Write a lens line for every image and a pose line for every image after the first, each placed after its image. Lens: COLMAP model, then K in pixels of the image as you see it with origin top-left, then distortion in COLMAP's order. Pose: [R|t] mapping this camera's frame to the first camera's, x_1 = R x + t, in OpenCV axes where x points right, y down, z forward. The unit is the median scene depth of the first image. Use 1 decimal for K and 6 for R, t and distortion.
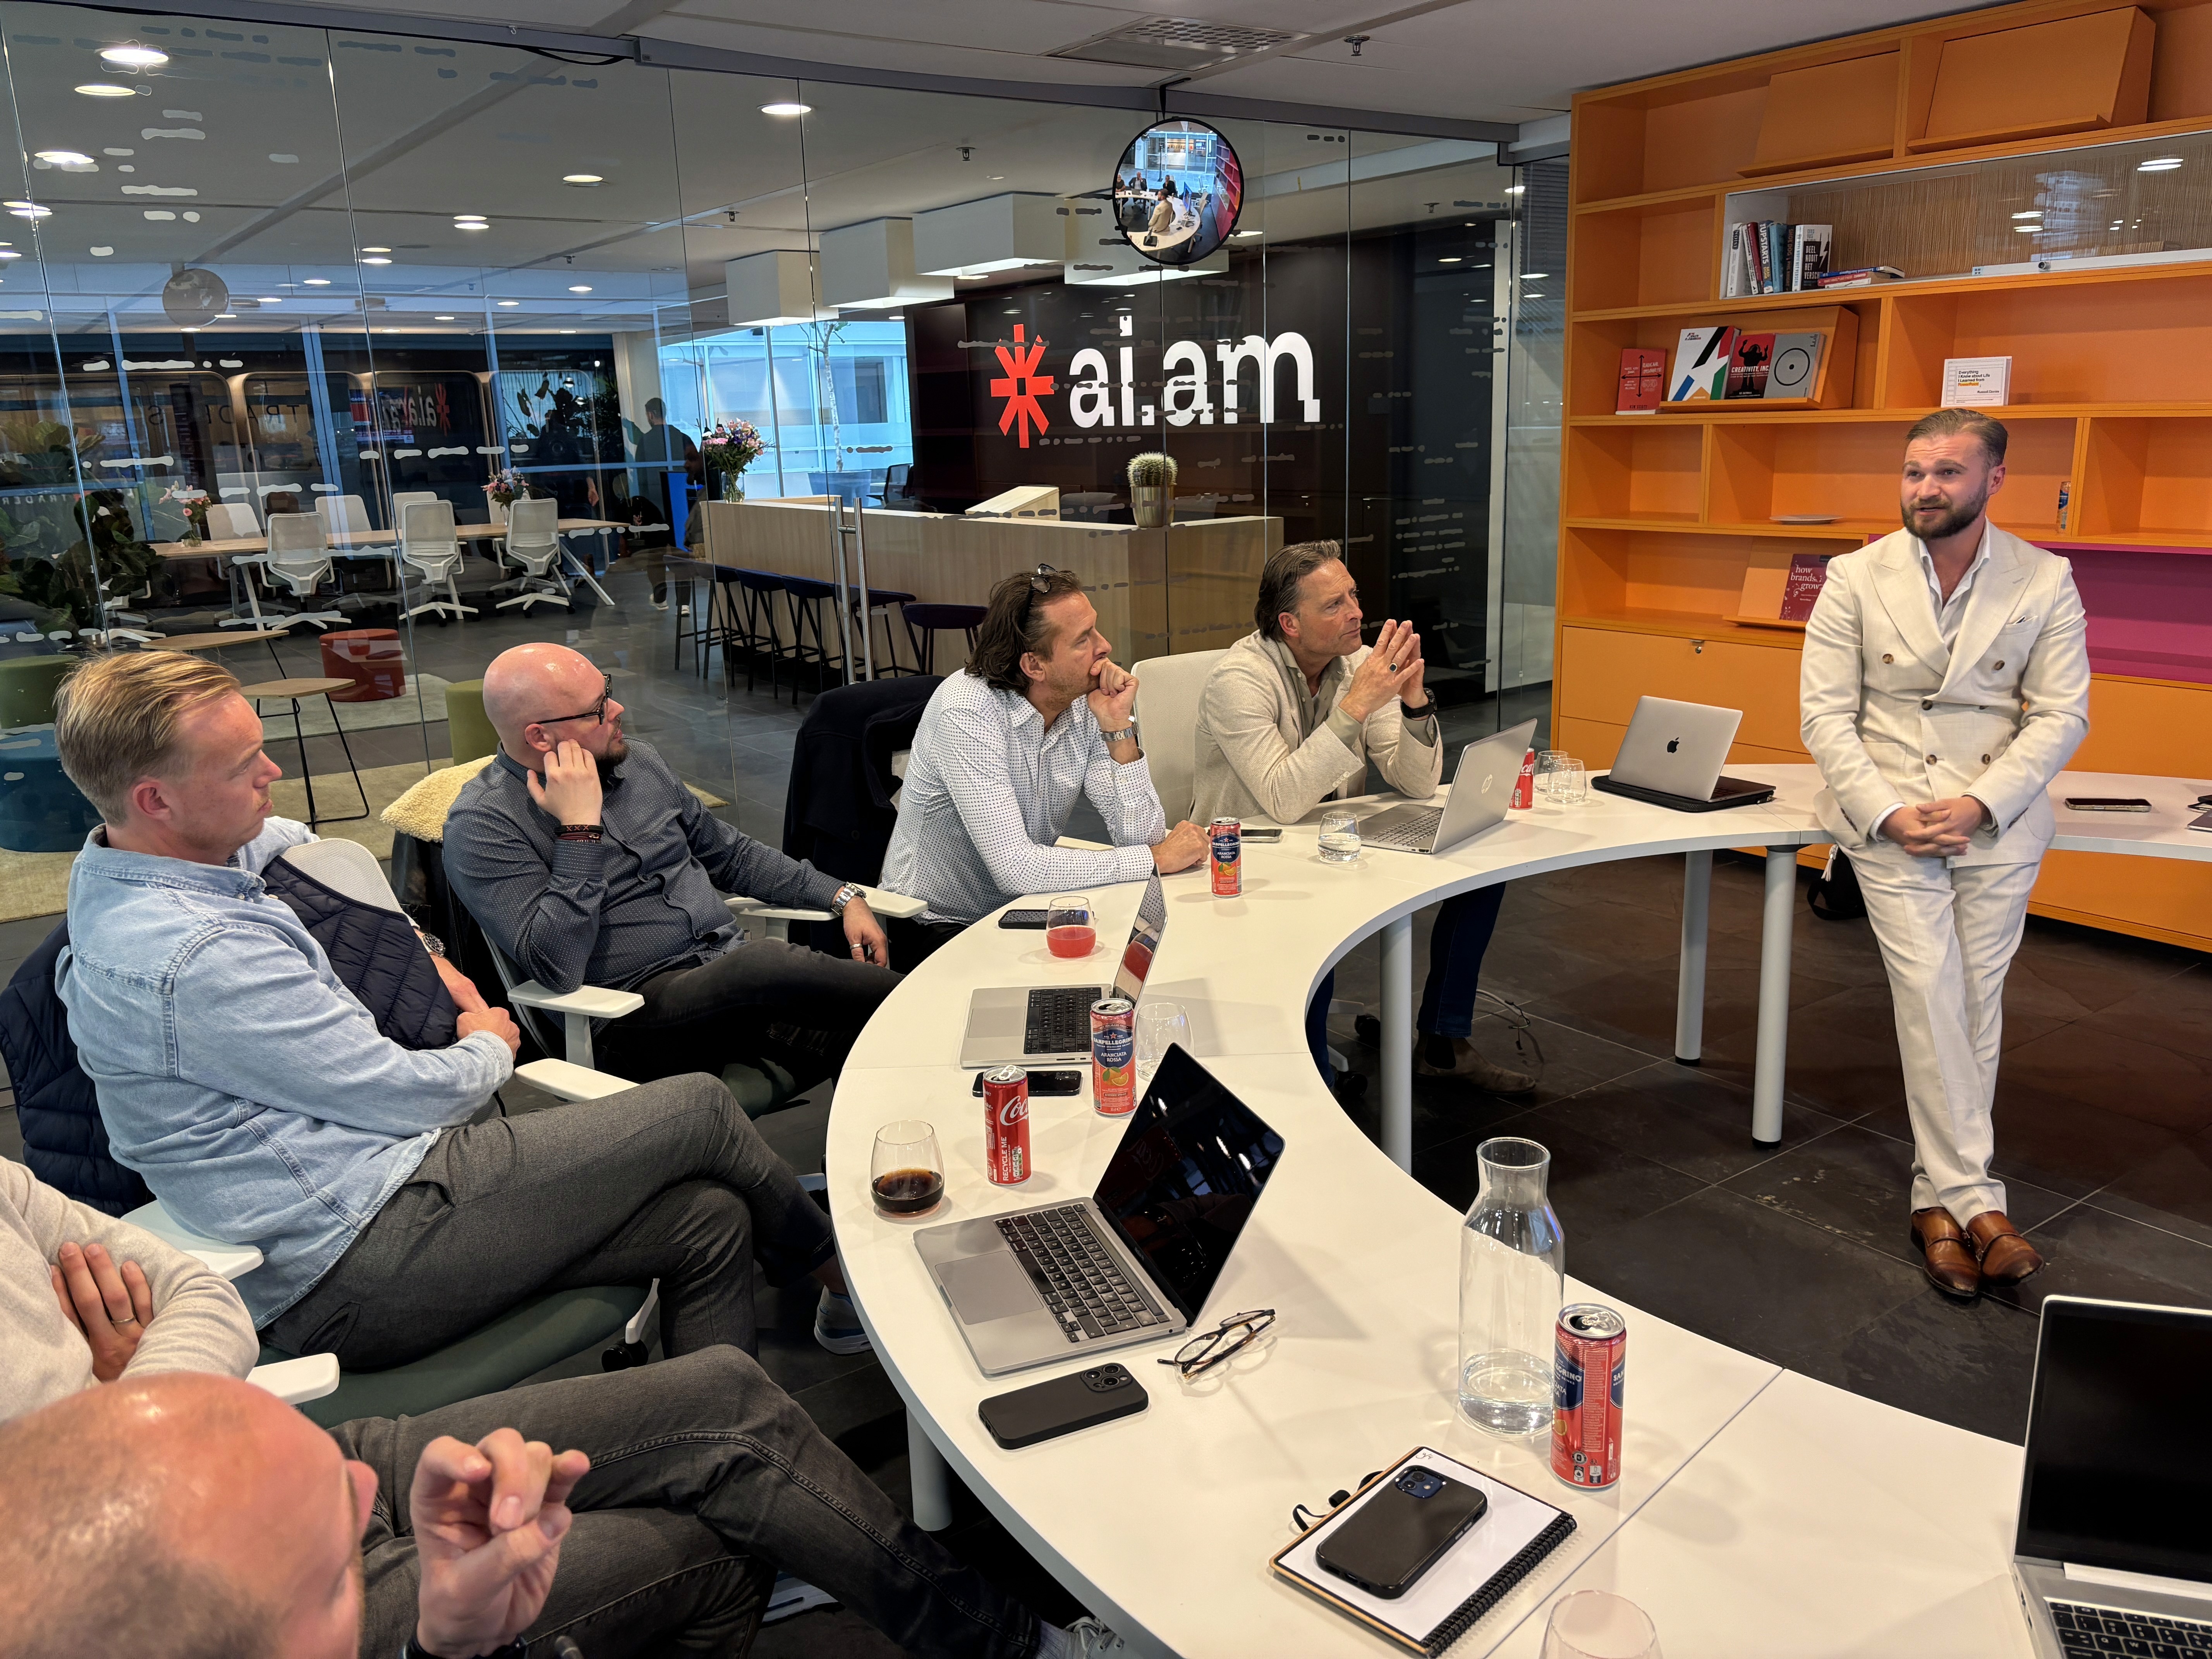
lens RADIAL K [[1673.6, 0, 1104.7], [0, 1673.6, 826.1], [0, 0, 1]] dist [0.029621, -0.005769]
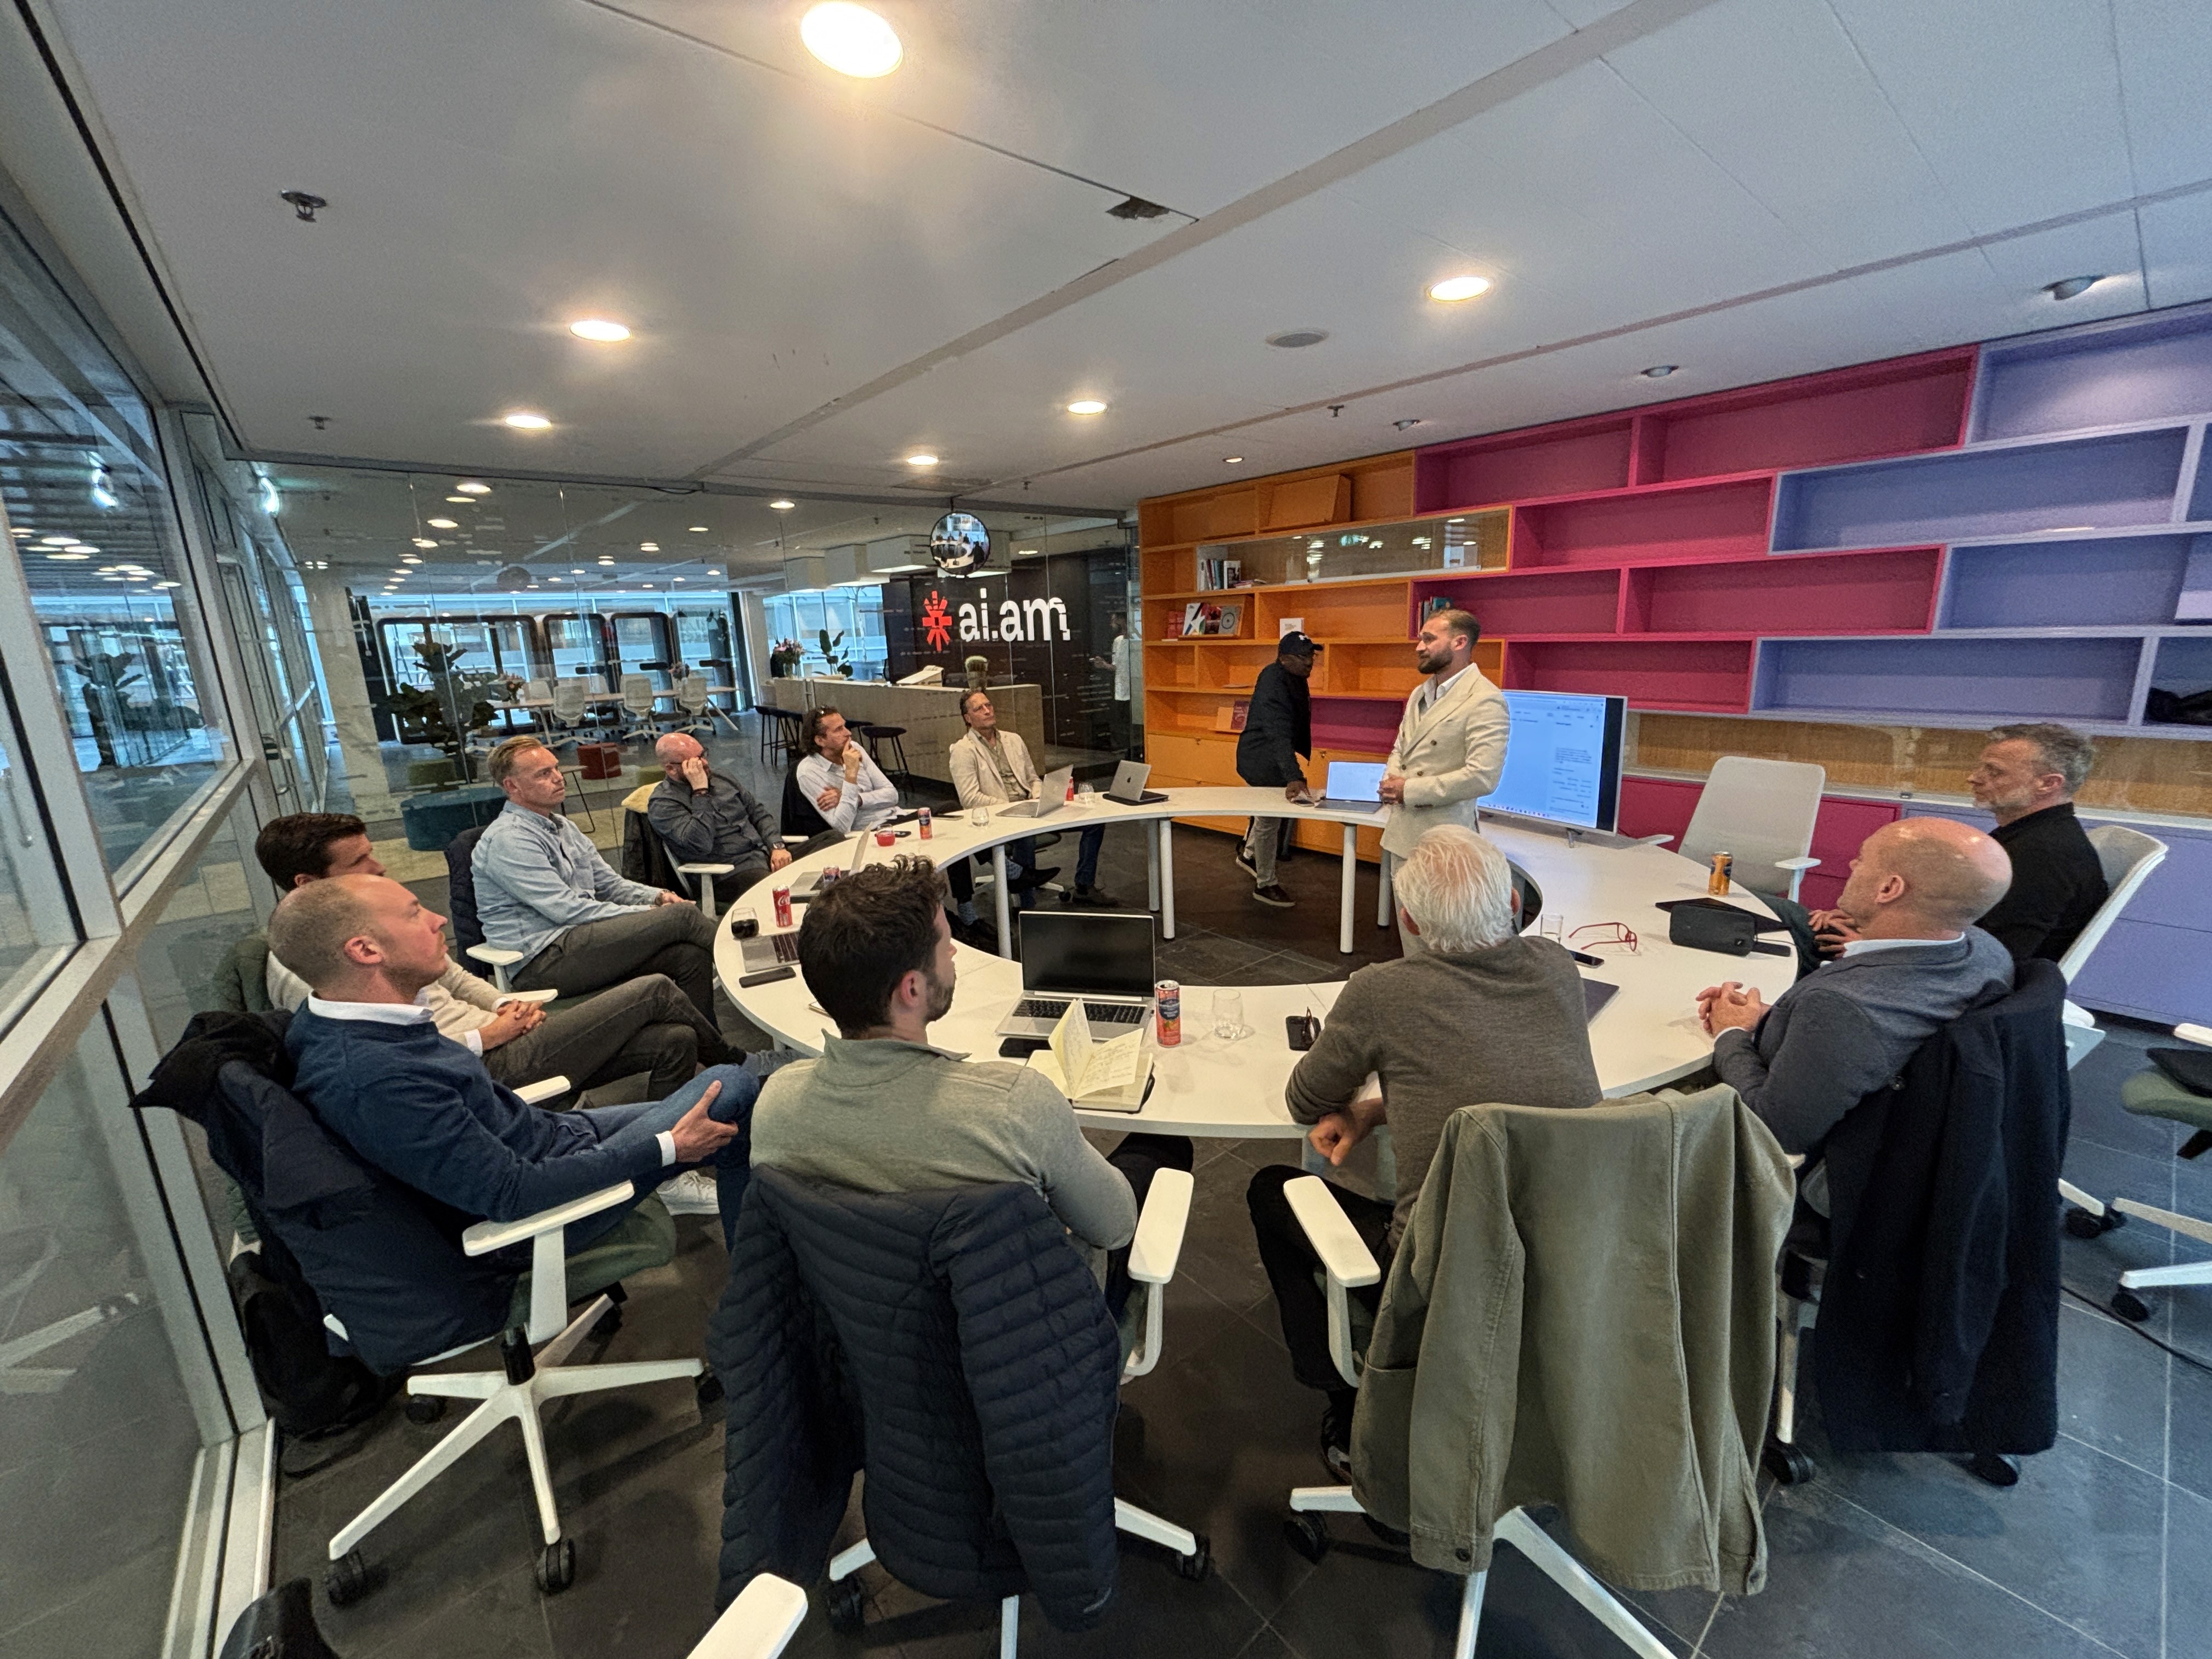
lens RADIAL K [[884.6, 0, 1109.1], [0, 884.6, 831.1], [0, 0, 1]] dist [0.001573, 0.000027]
pose [[0.996158, -0.019738, 0.085322, 0.075770], [0.021103, 0.999663, -0.015126, 0.018069], [-0.084995, 0.016869, 0.996239, -0.110121]]
